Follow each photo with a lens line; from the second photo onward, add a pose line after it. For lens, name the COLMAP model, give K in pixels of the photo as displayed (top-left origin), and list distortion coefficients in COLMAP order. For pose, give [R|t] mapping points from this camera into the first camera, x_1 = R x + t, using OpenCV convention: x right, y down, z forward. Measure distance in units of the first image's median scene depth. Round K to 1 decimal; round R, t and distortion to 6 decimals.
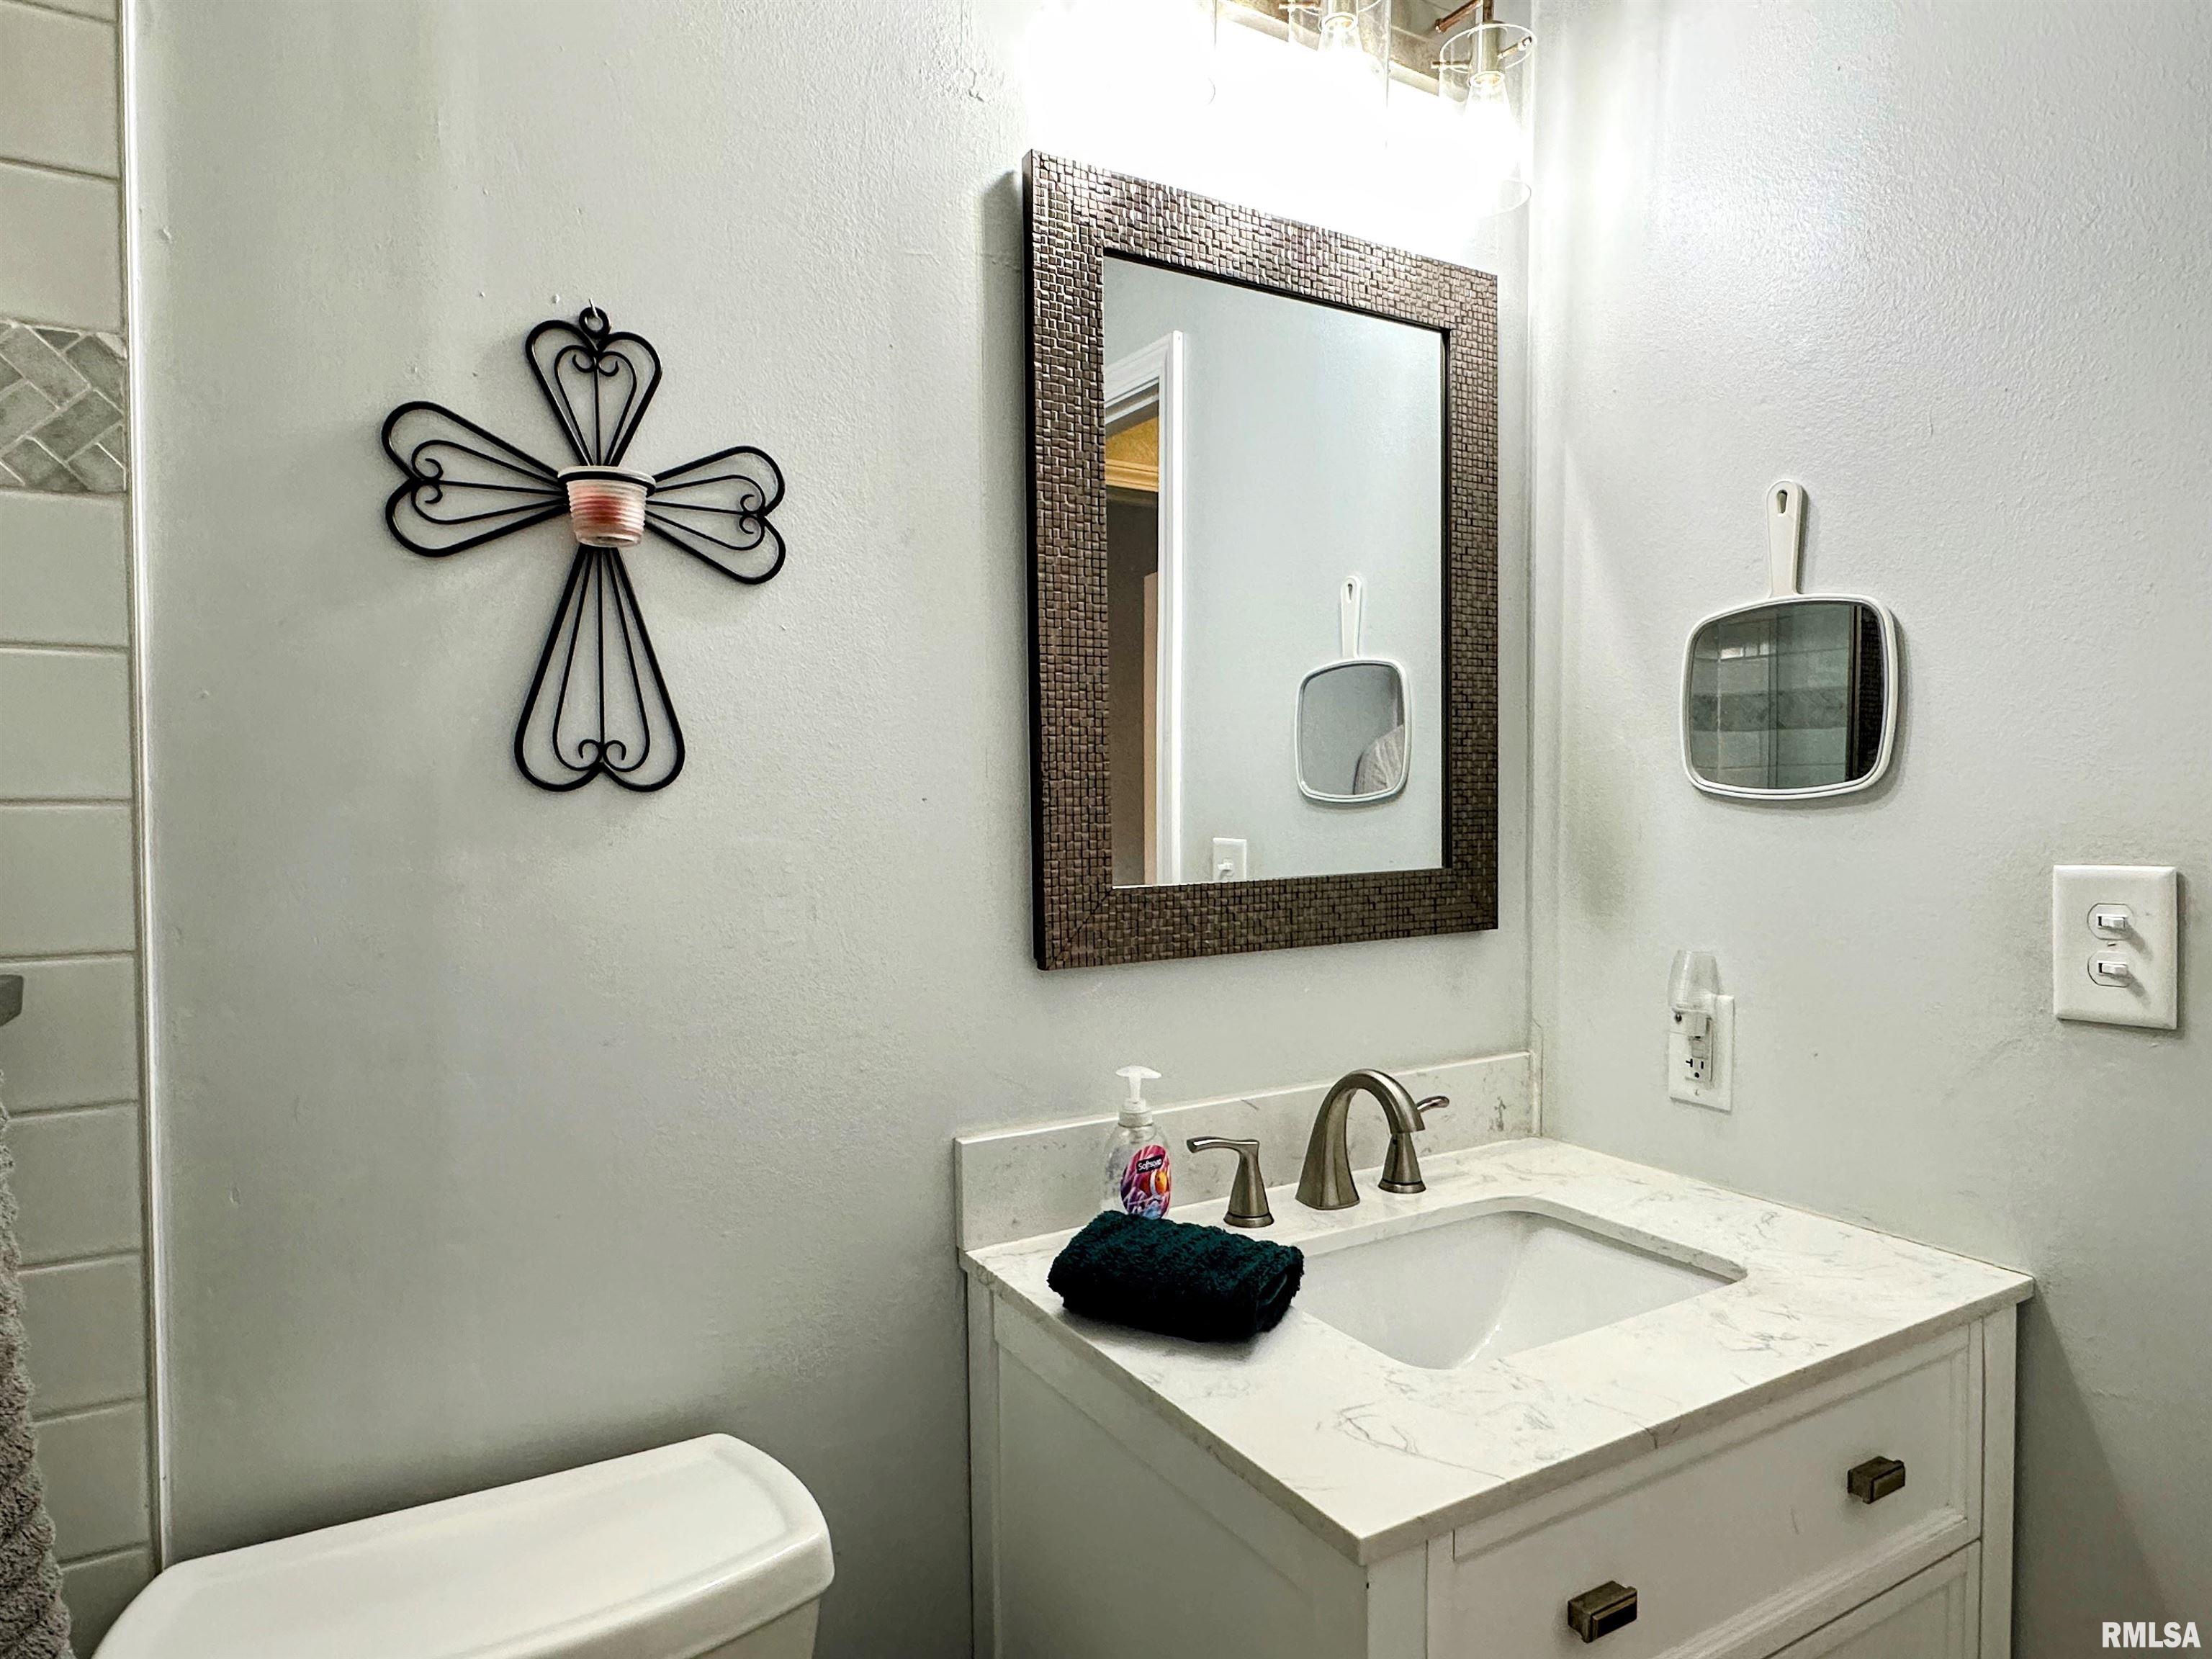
lens RADIAL K [[1315.8, 0, 1106.0], [0, 1315.8, 829.5], [0, 0, 1]] dist [0.001313, 0.003903]
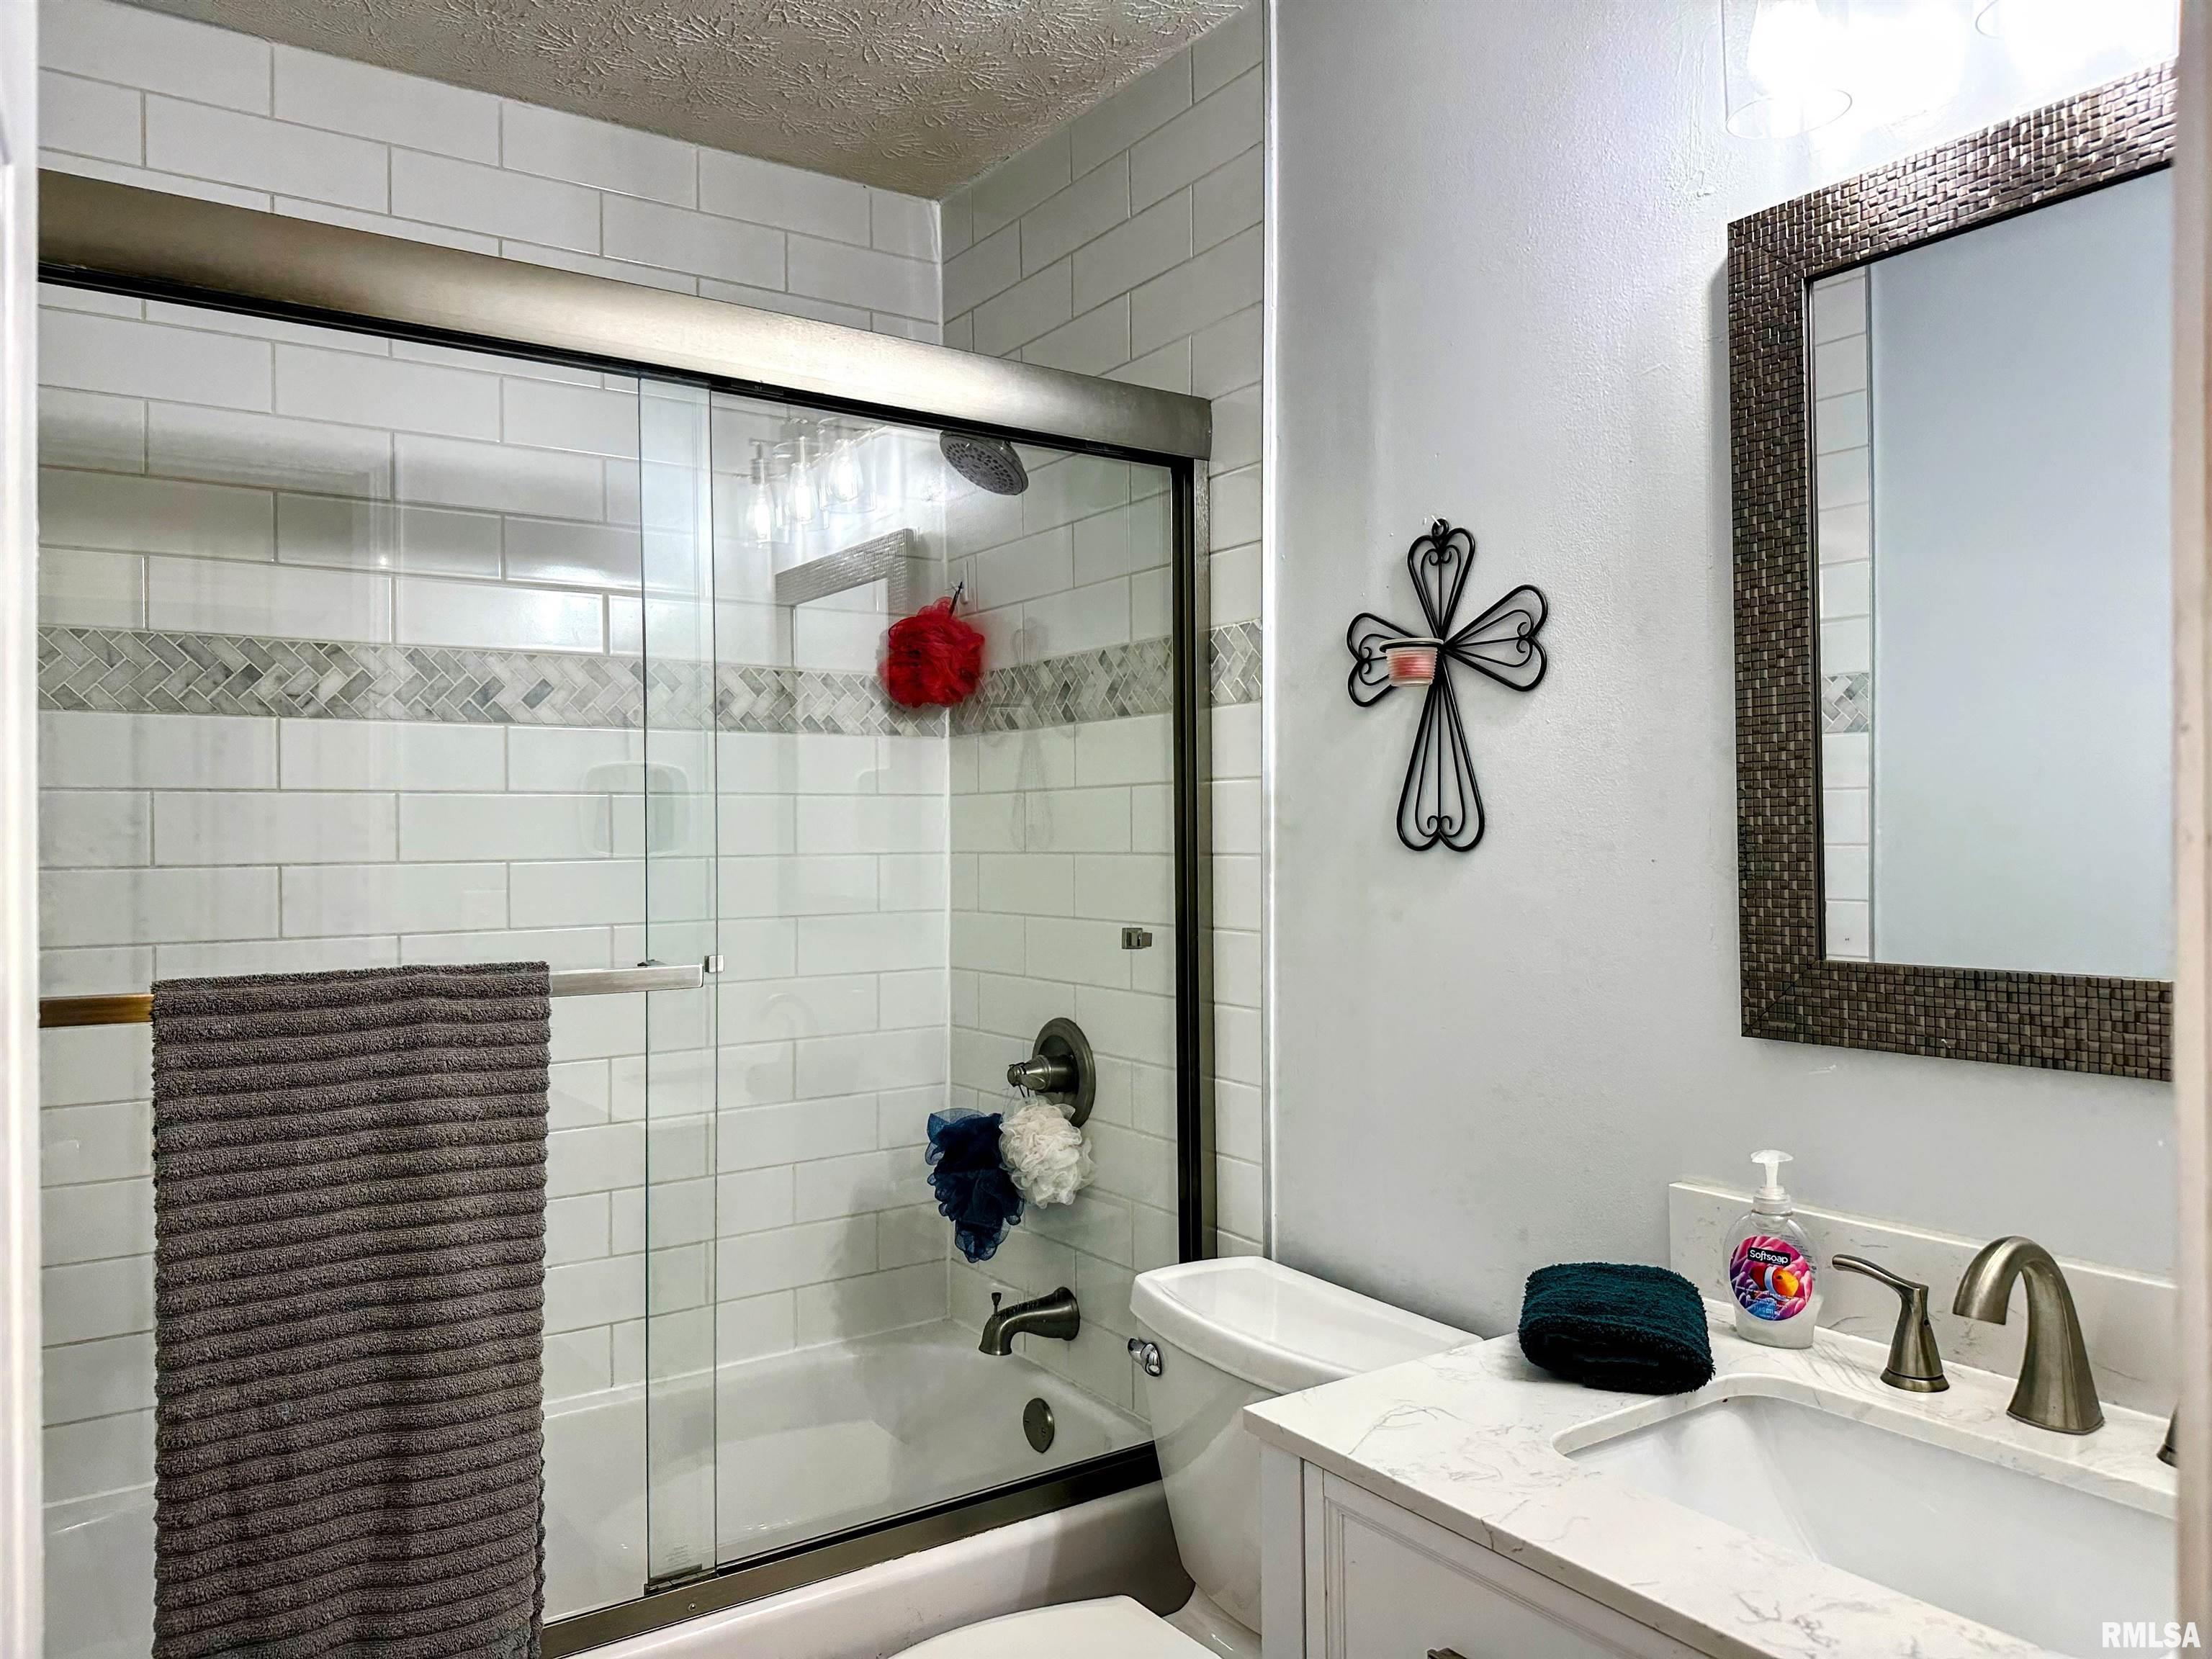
lens RADIAL K [[1551.5, 0, 1106.0], [0, 1551.5, 829.5], [0, 0, 1]] dist [0.004435, -0.020157]
pose [[0.050708, -0.000935, -0.998713, 1.289881], [-0.025162, 0.999681, -0.002214, -0.039676], [0.998396, 0.025242, 0.050668, 0.544478]]
